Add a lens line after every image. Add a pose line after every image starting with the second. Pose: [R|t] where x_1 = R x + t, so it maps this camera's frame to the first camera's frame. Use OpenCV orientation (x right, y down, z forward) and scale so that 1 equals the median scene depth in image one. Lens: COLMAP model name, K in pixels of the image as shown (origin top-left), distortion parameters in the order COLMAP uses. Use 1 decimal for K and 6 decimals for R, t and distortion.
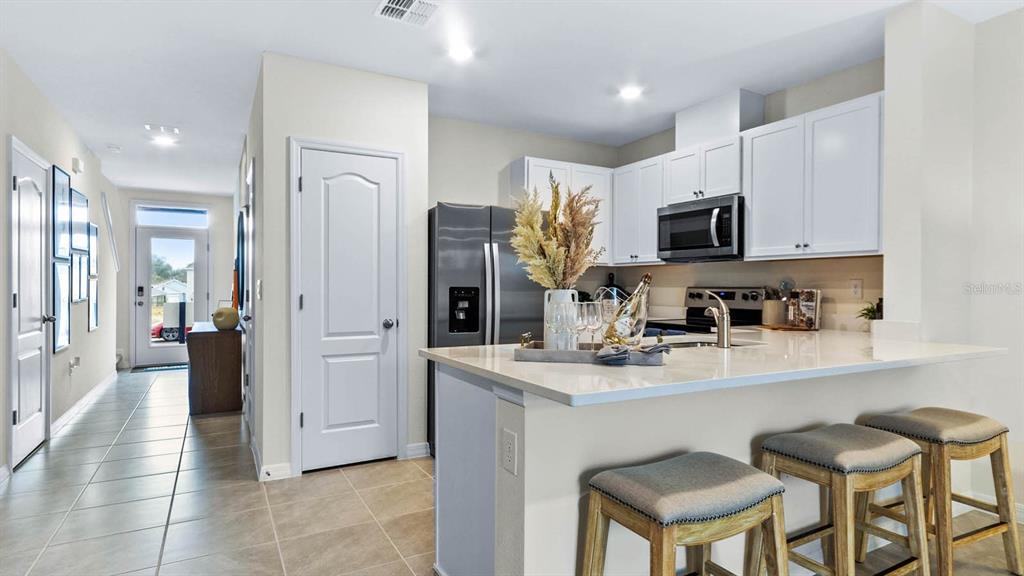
lens RADIAL K [[539.1, 0, 512.0], [0, 539.1, 288.0], [0, 0, 1]] dist [-0.000945, -0.000149]
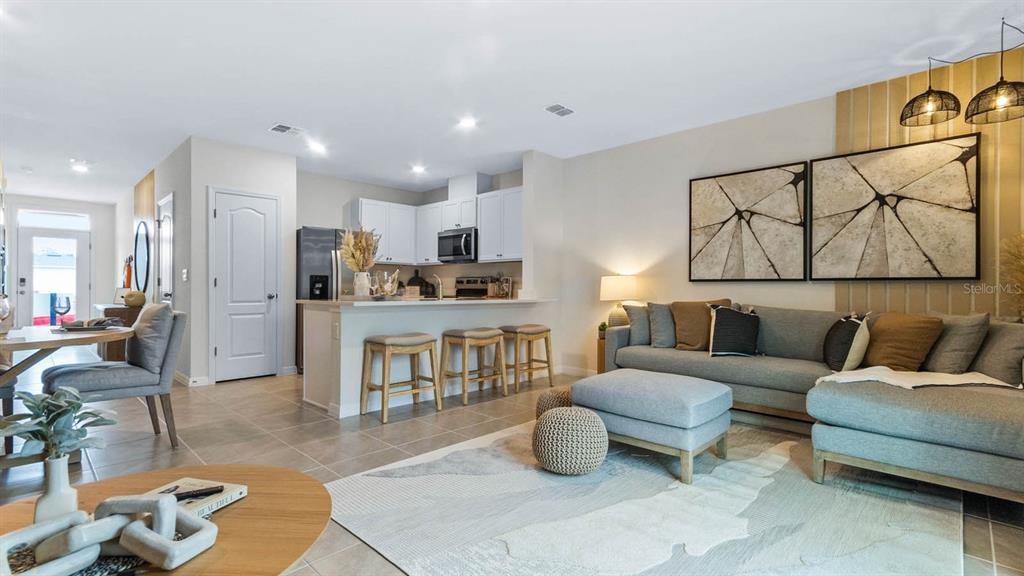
lens RADIAL K [[464.4, 0, 512.0], [0, 464.4, 288.0], [0, 0, 1]] dist [0.014676, -0.000084]
pose [[0.956517, -0.000942, 0.291675, 0.066897], [0.000504, 0.999999, 0.001576, 0.036761], [-0.291676, -0.001360, 0.956516, -0.605803]]
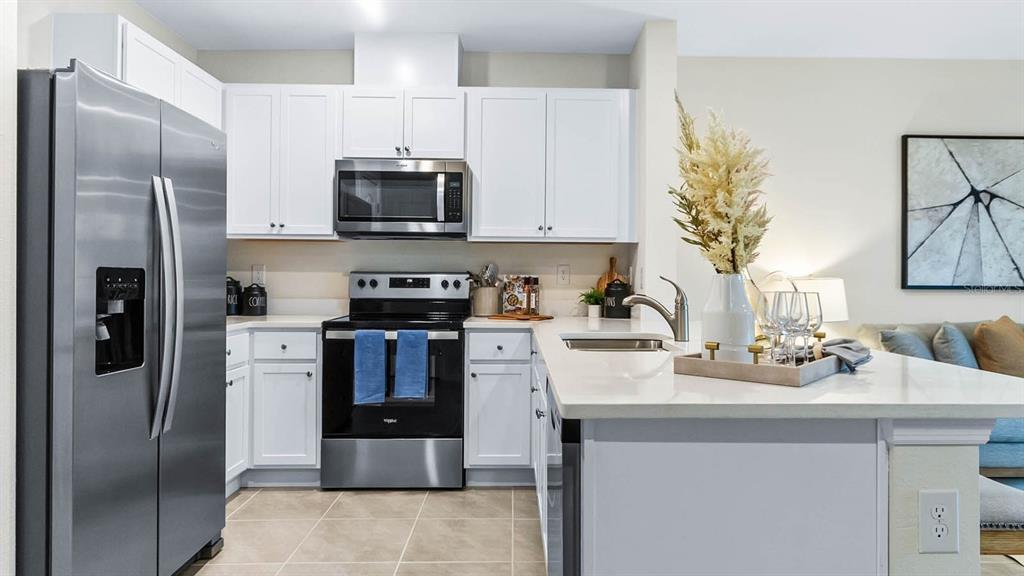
lens RADIAL K [[619.0, 0, 512.0], [0, 619.0, 288.0], [0, 0, 1]] dist [-0.001929, -0.000863]
pose [[0.477808, -0.015421, 0.878329, -0.388189], [-0.004017, 0.999797, 0.019739, 0.003583], [-0.878455, -0.012960, 0.477649, 0.473809]]
